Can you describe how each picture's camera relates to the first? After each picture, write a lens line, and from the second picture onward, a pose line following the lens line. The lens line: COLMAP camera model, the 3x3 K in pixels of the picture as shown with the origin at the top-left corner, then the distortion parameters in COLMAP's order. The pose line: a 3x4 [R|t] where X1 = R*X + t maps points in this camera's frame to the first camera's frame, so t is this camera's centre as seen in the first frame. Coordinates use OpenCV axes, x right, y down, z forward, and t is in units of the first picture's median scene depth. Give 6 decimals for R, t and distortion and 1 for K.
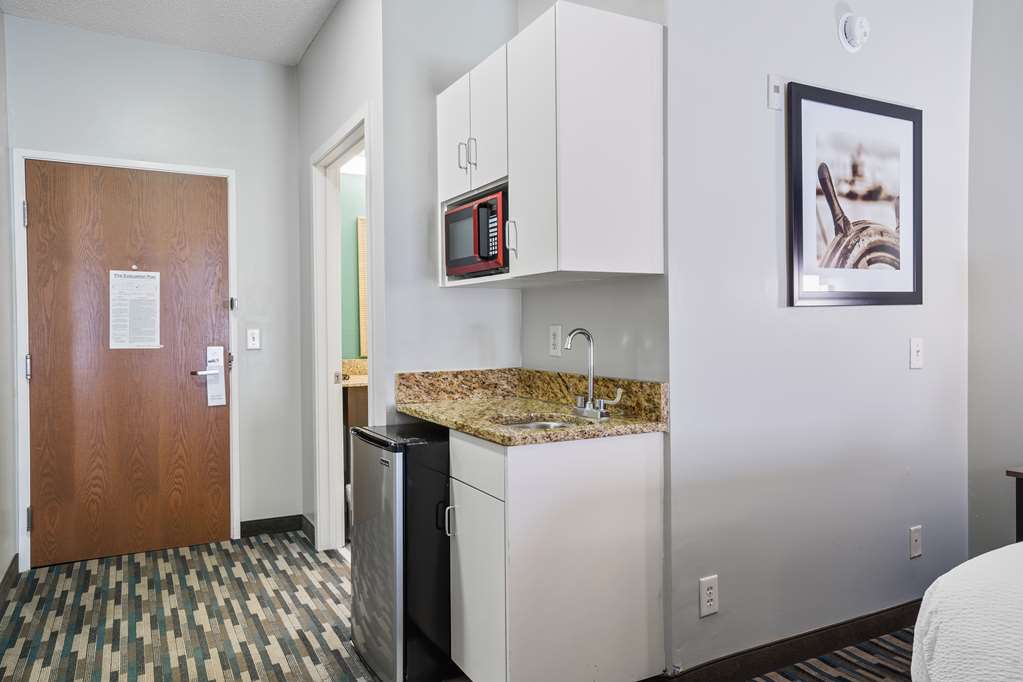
lens RADIAL K [[688.1, 0, 545.8], [0, 688.1, 334.4], [0, 0, 1]] dist [0.001457, 0.002896]
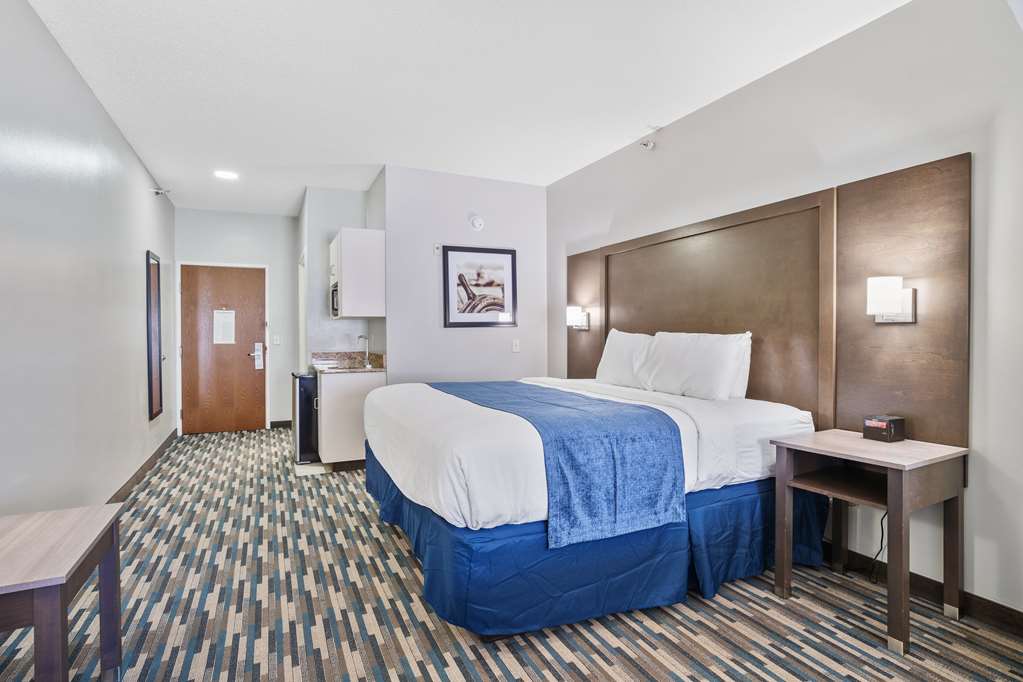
lens RADIAL K [[520.2, 0, 511.5], [0, 520.2, 341.0], [0, 0, 1]] dist [-0.002746, -0.000379]
pose [[0.996258, 0.006601, -0.086180, 0.733688], [-0.006925, 0.999970, -0.003461, 0.015951], [0.086155, 0.004045, 0.996274, -0.938730]]
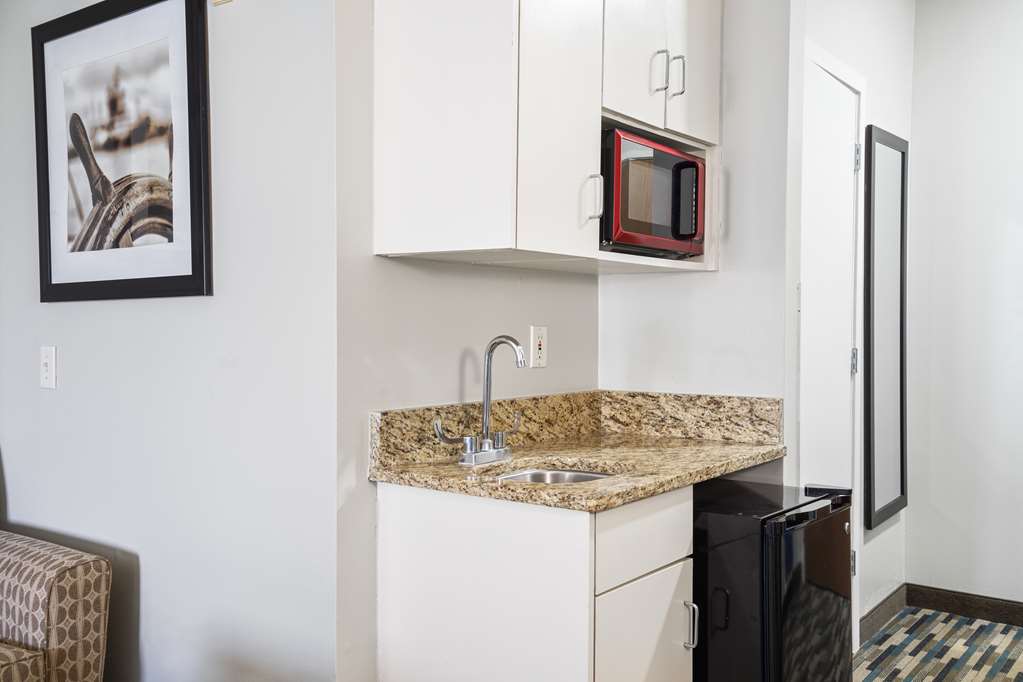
lens RADIAL K [[966.8, 0, 511.5], [0, 966.8, 341.0], [0, 0, 1]] dist [0.061330, 0.010641]
pose [[0.372534, 0.022201, -0.927753, 1.512568], [-0.016672, 0.999713, 0.017228, -0.023673], [0.927869, 0.009050, 0.372797, 0.992019]]
